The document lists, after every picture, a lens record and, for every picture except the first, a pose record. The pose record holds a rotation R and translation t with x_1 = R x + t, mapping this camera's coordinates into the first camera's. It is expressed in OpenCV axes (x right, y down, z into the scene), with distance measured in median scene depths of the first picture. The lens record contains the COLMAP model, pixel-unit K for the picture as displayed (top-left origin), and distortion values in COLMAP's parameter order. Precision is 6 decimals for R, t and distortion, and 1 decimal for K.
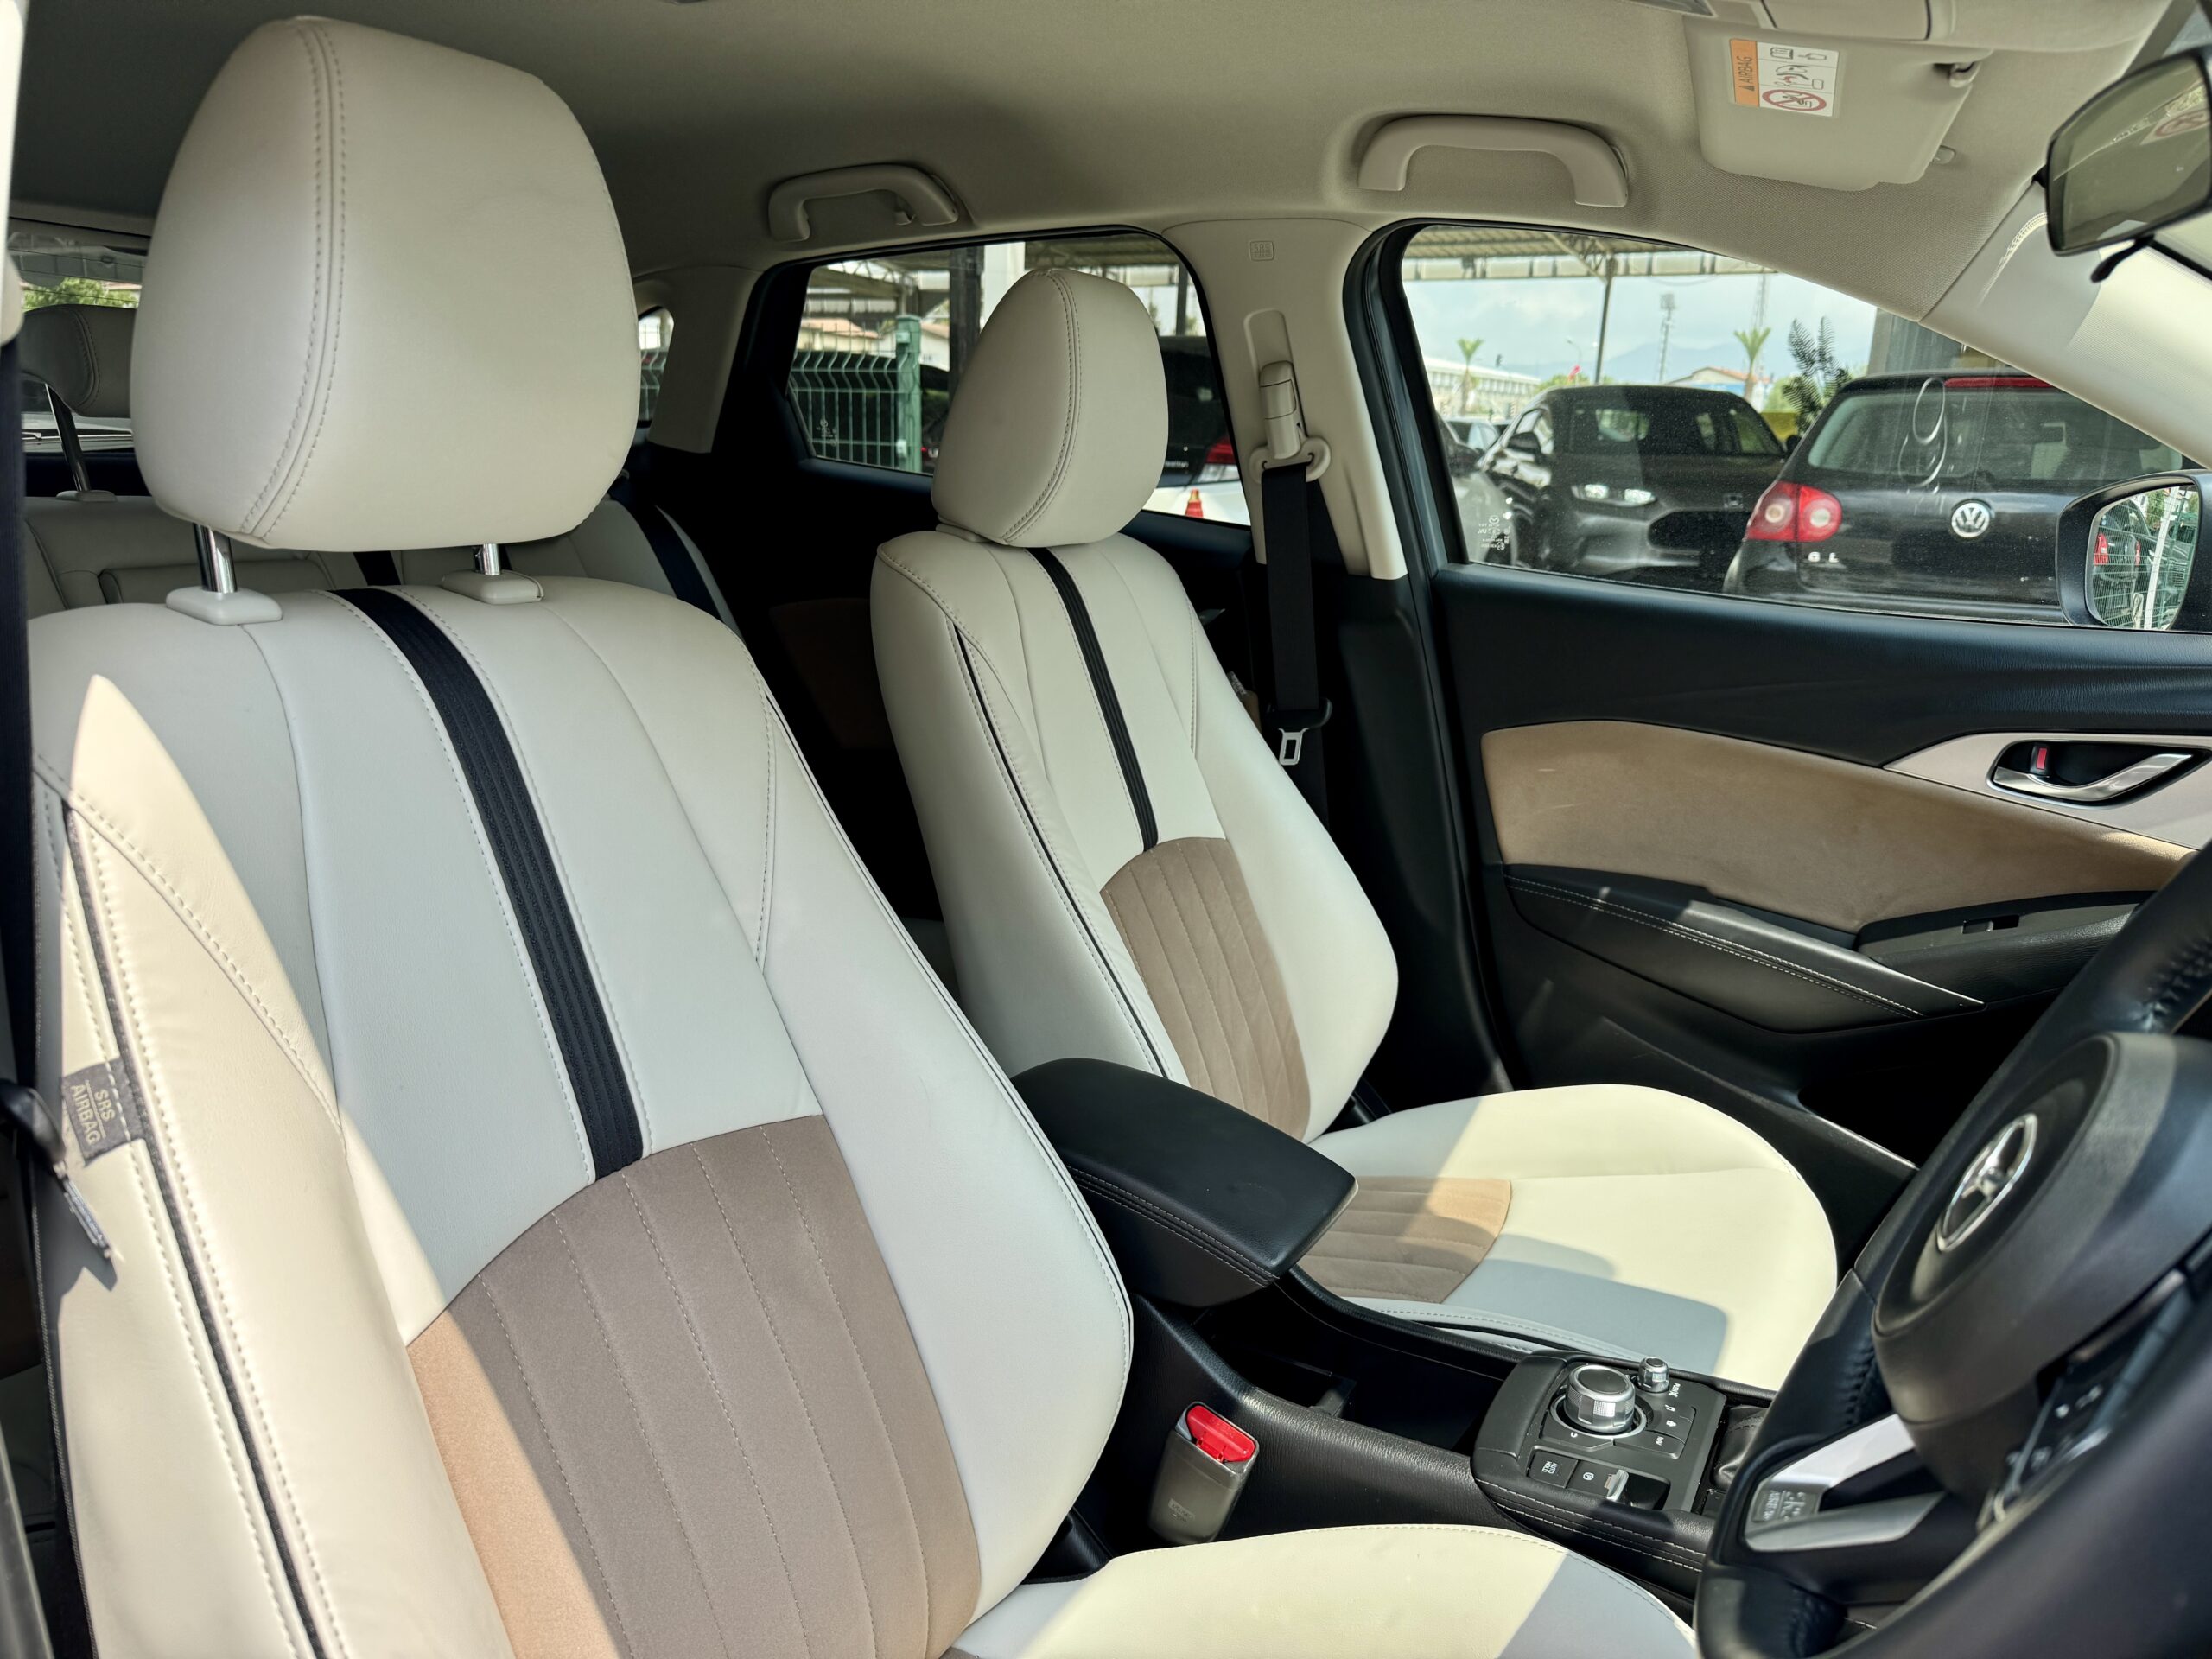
lens RADIAL K [[1508.3, 0, 1106.0], [0, 1508.3, 829.5], [0, 0, 1]] dist [0.053670, -0.095904]
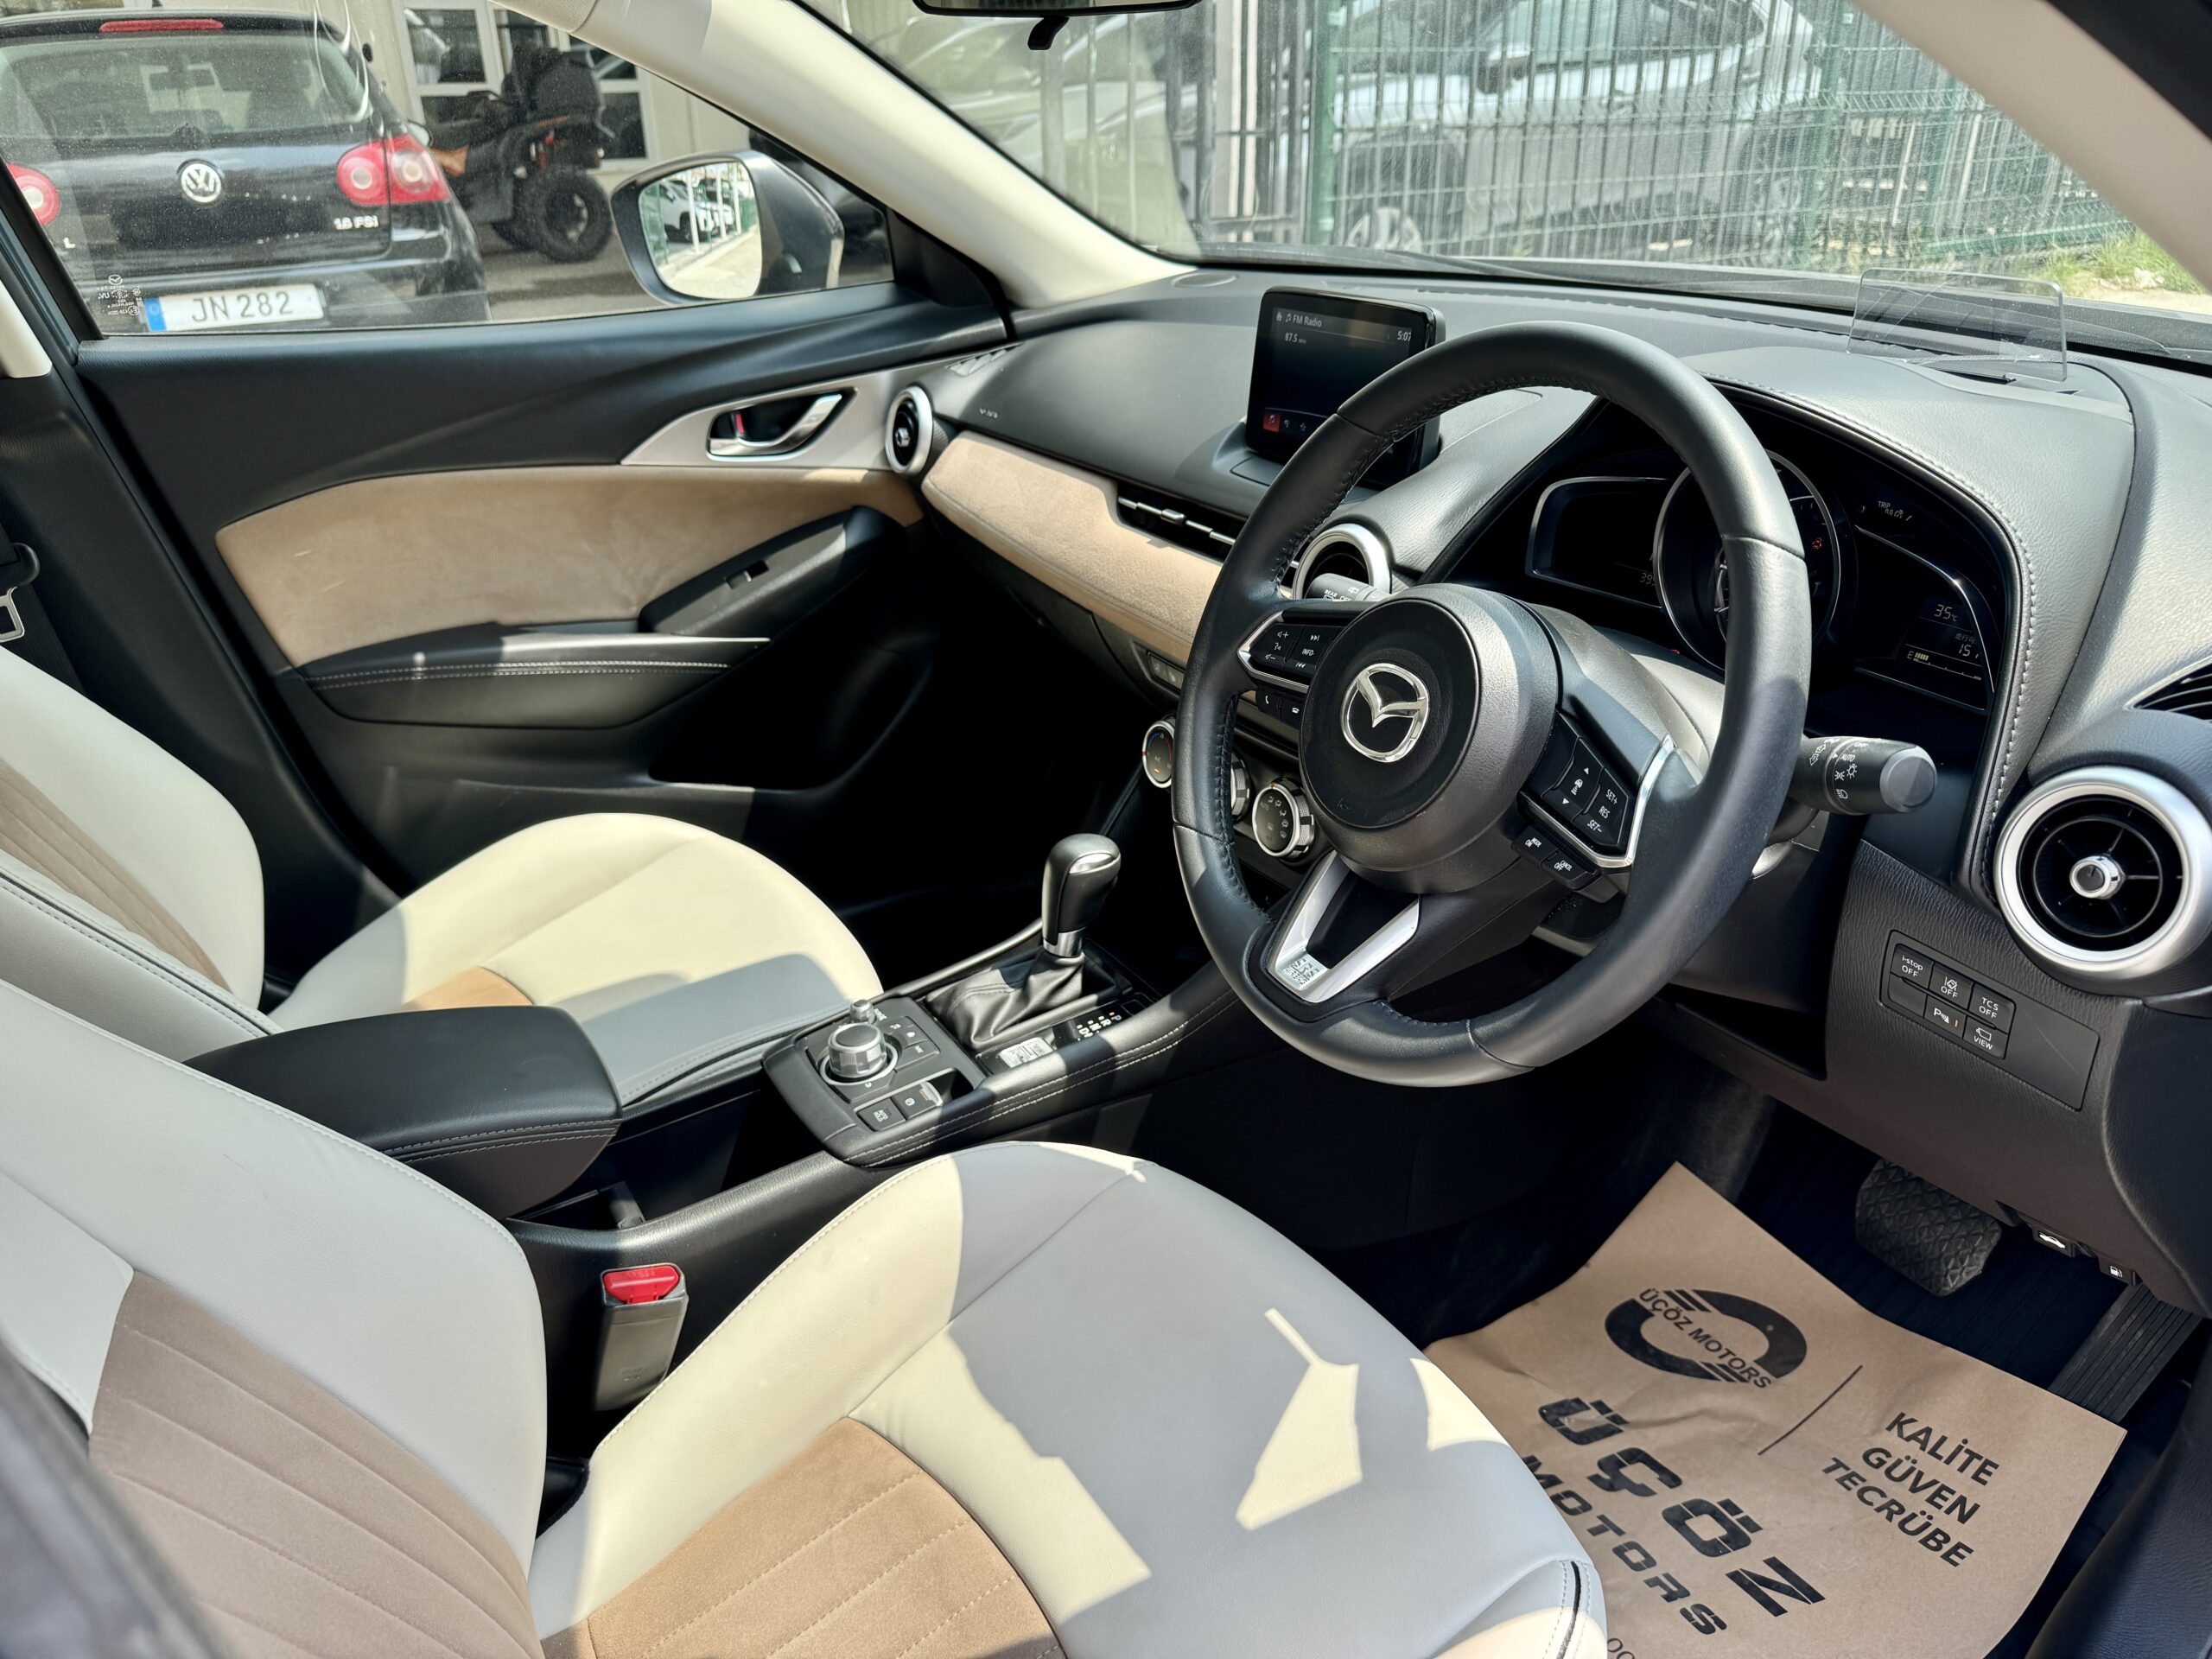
lens RADIAL K [[1508.3, 0, 1106.0], [0, 1508.3, 829.5], [0, 0, 1]] dist [0.053670, -0.095904]
pose [[0.513260, -0.418162, 0.749469, -0.224984], [0.256089, 0.908109, 0.331297, -0.071010], [-0.819135, 0.021890, 0.573182, 0.095045]]
